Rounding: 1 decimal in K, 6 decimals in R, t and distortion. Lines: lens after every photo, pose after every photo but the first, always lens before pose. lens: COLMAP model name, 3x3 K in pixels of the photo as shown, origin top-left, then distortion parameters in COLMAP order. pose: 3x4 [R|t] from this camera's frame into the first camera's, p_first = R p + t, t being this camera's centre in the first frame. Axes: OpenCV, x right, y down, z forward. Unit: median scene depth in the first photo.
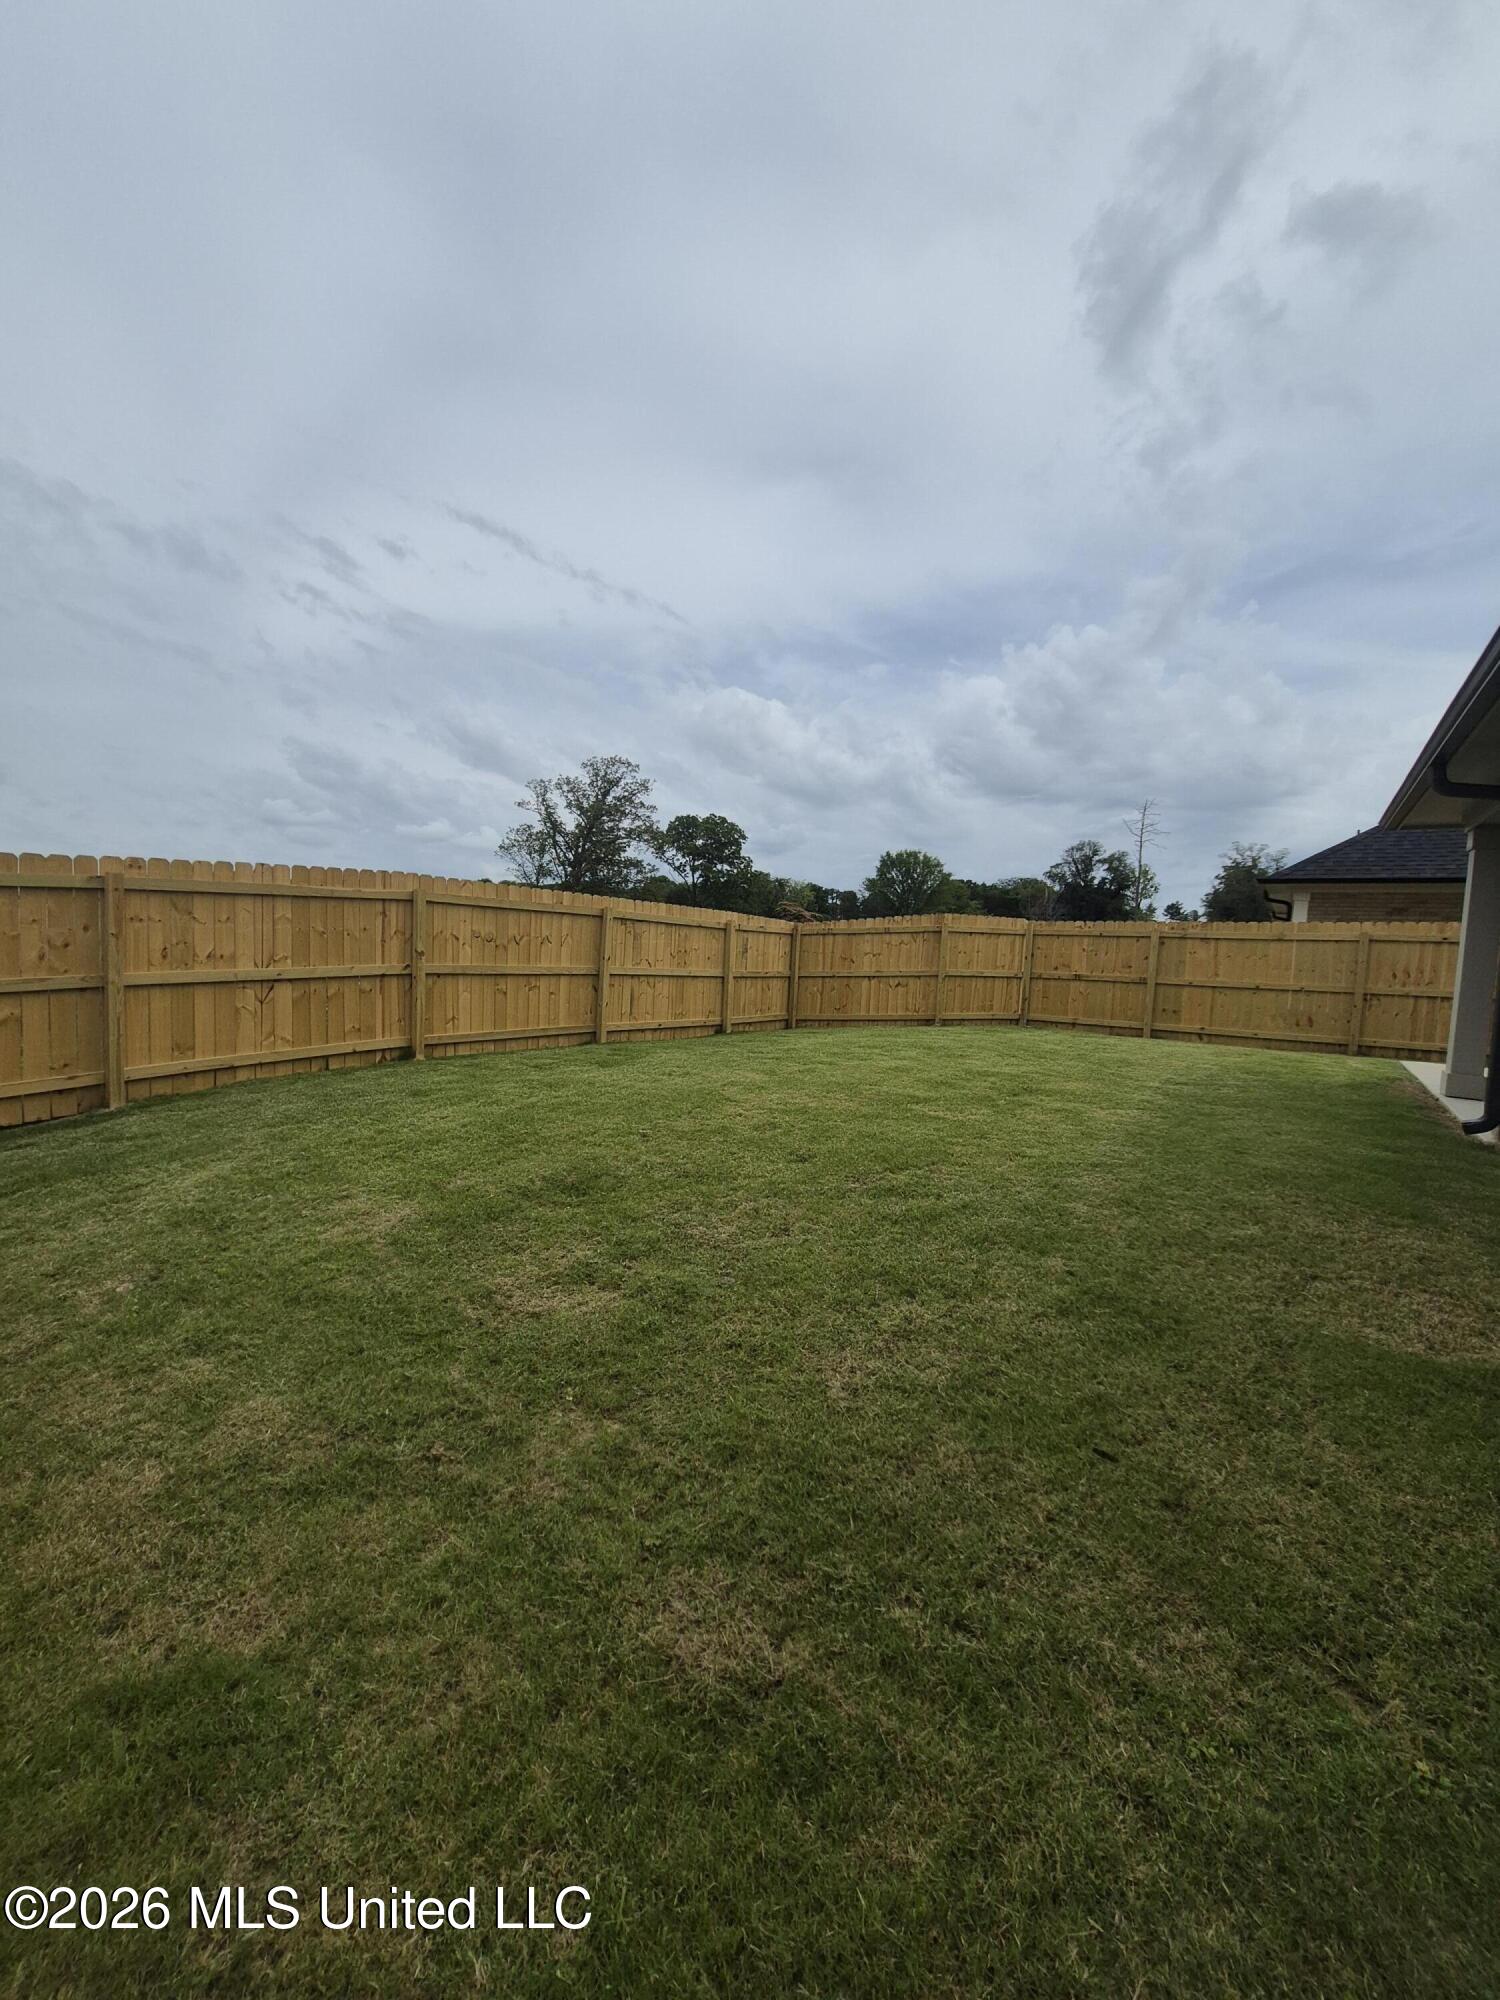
lens RADIAL K [[799.6, 0, 730.8], [0, 799.6, 999.3], [0, 0, 1]] dist [0.001643, 0.000263]
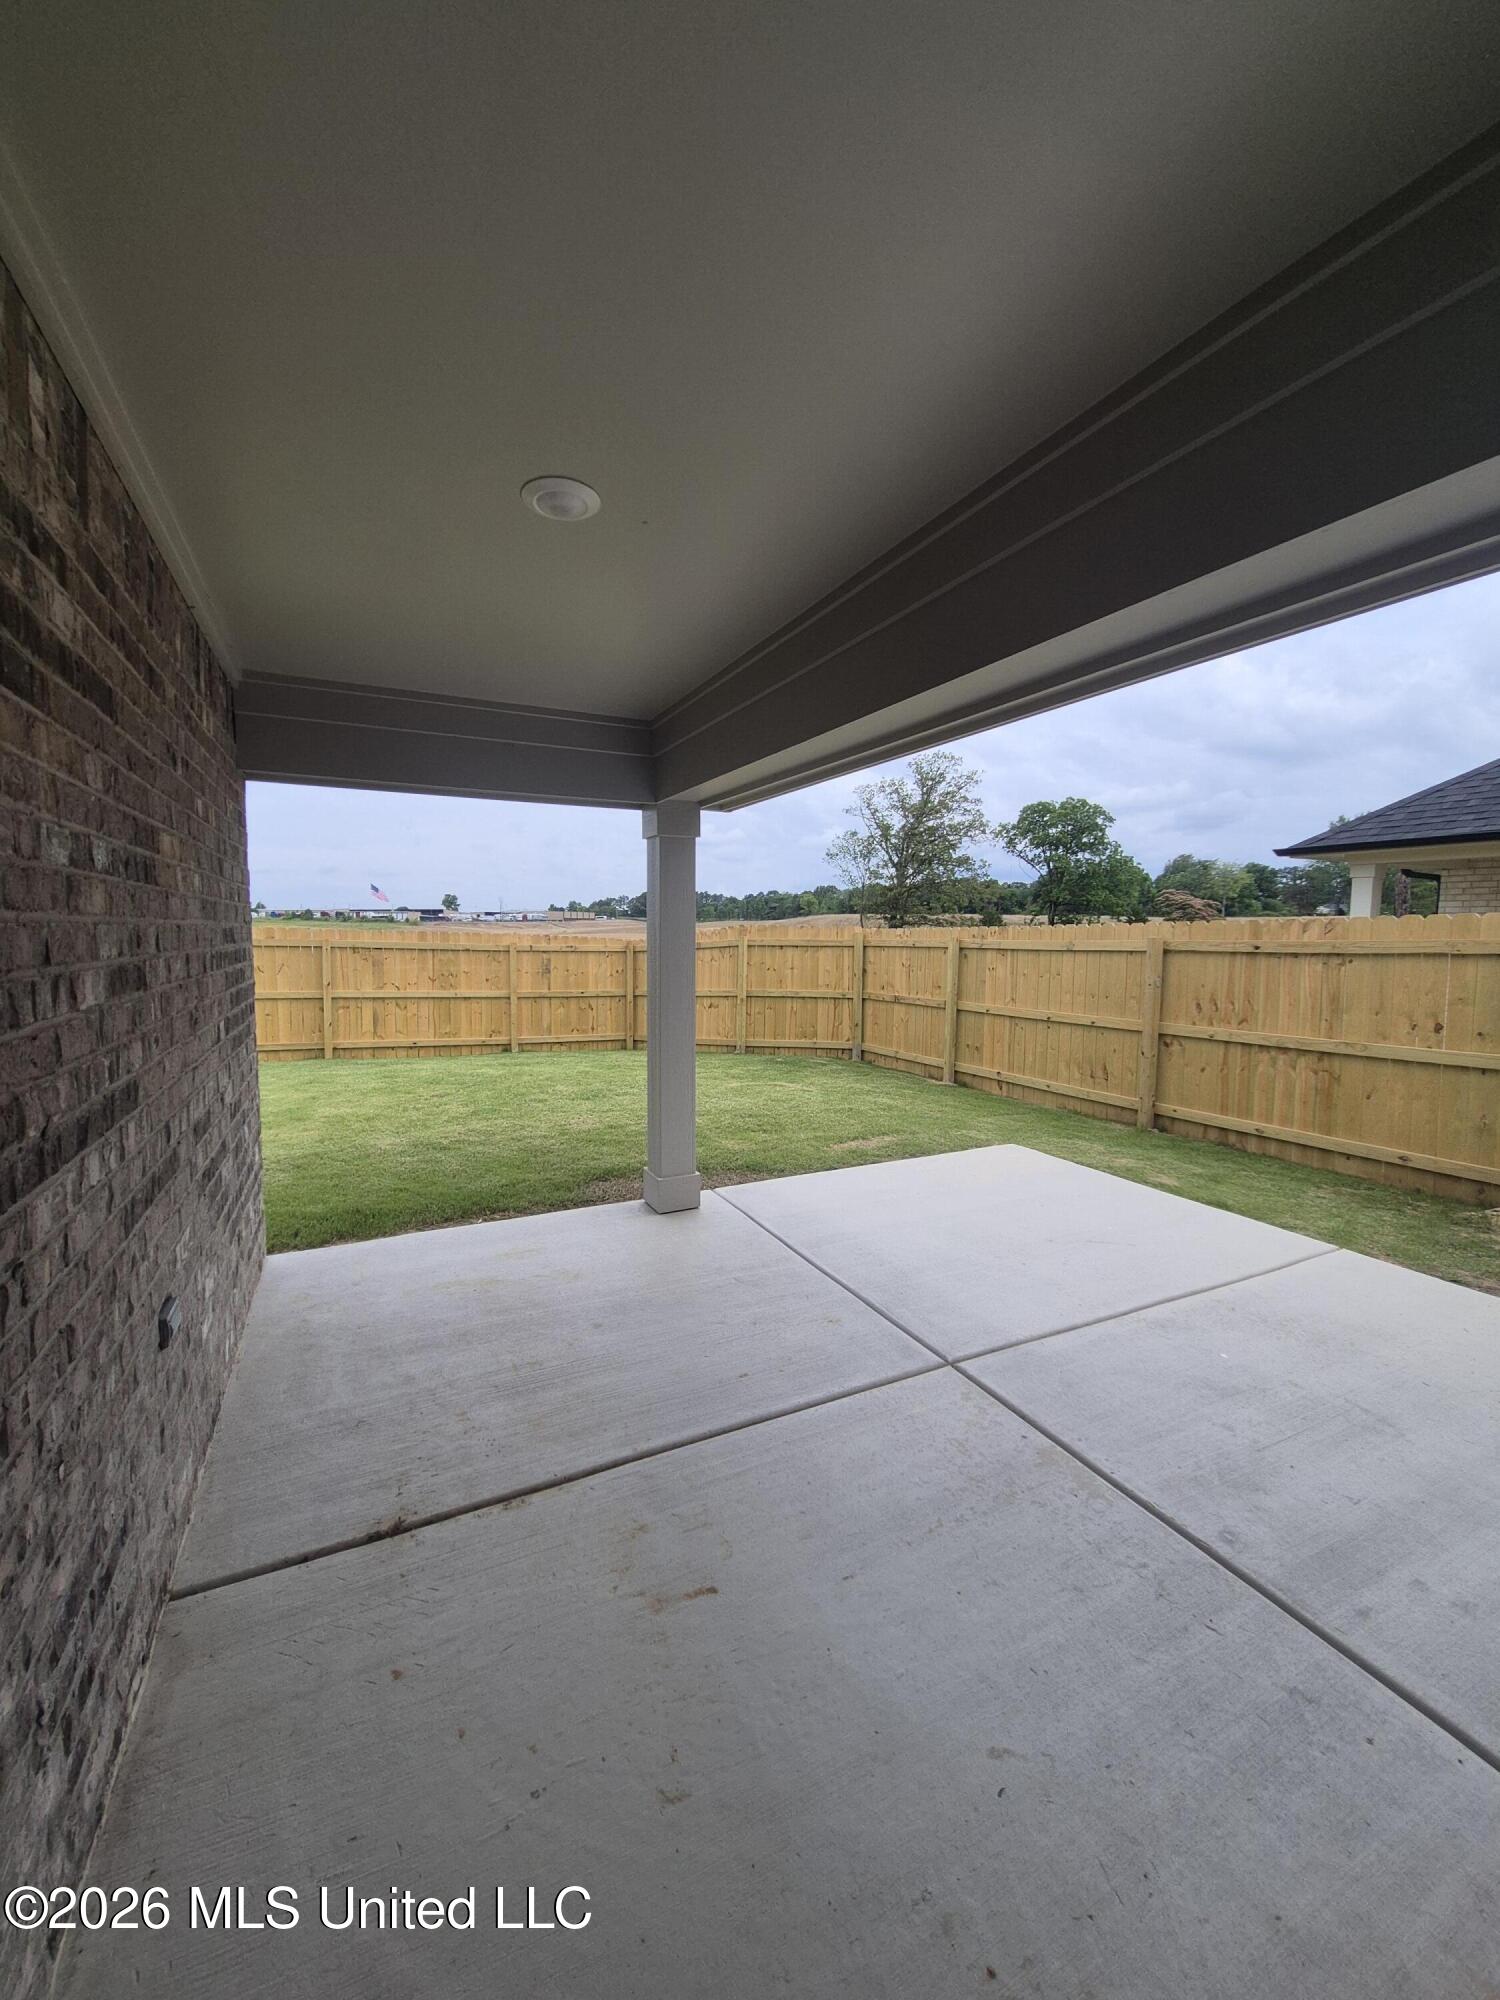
lens RADIAL K [[799.6, 0, 730.8], [0, 799.6, 999.3], [0, 0, 1]] dist [0.001643, 0.000263]
pose [[0.863692, 0.009018, -0.503939, 0.125028], [-0.009137, 0.999956, 0.002235, -0.005082], [0.503937, 0.002674, 0.863736, 0.042405]]
